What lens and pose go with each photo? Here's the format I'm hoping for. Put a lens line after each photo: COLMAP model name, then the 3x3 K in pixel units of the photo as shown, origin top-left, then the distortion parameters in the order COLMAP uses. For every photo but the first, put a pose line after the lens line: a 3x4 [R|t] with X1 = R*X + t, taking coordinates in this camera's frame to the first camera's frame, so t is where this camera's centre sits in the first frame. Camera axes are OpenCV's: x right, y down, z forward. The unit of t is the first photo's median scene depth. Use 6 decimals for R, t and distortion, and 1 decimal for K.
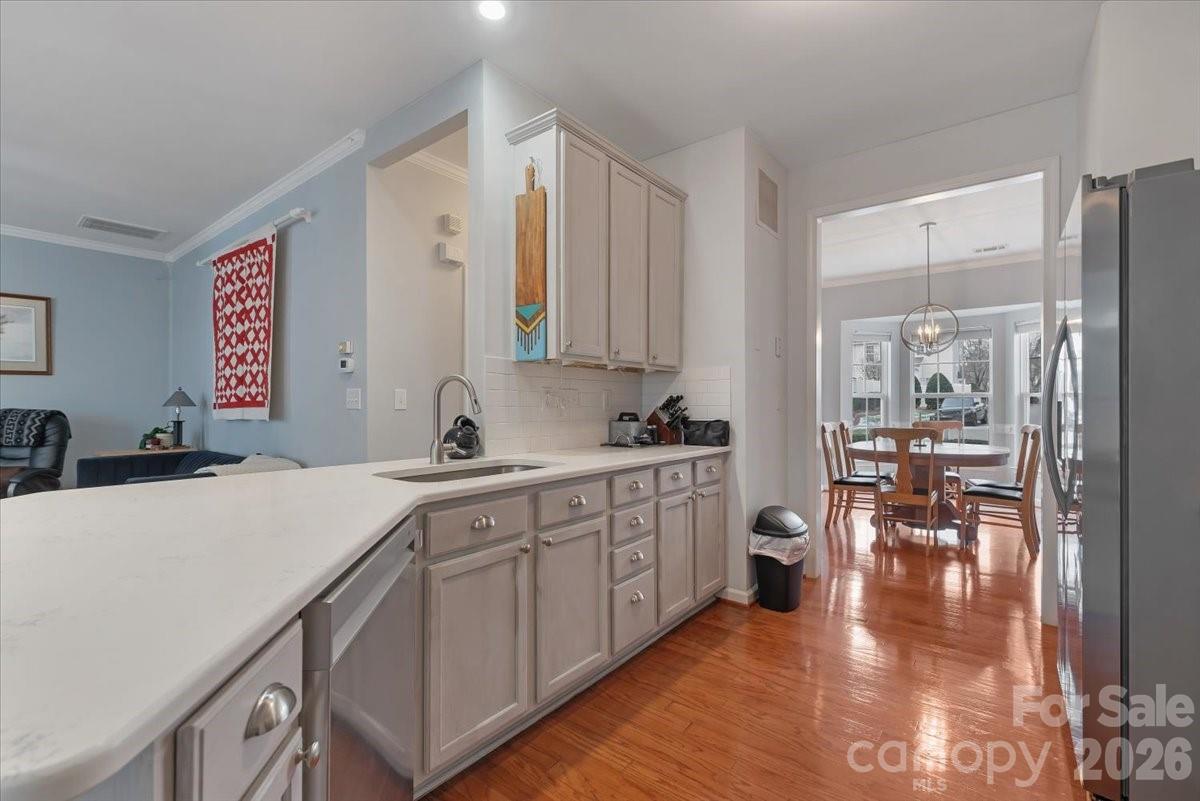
lens RADIAL K [[519.0, 0, 610.0], [0, 519.0, 400.3], [0, 0, 1]] dist [-0.001353, 0.000002]
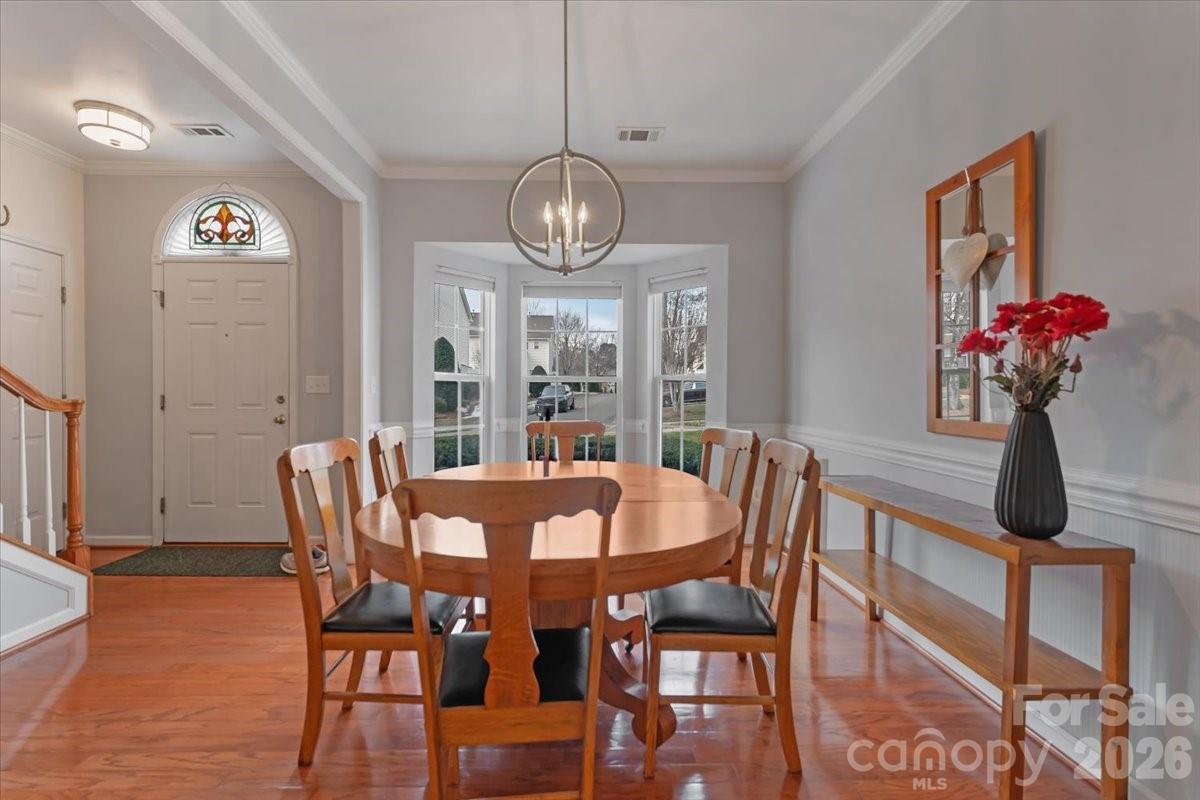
lens RADIAL K [[519.0, 0, 599.4], [0, 519.0, 398.2], [0, 0, 1]] dist [-0.001353, 0.000002]
pose [[0.775348, -0.000829, 0.631533, 0.361480], [-0.011042, 0.999828, 0.014869, 0.008204], [-0.631437, -0.018502, 0.775206, 0.639867]]
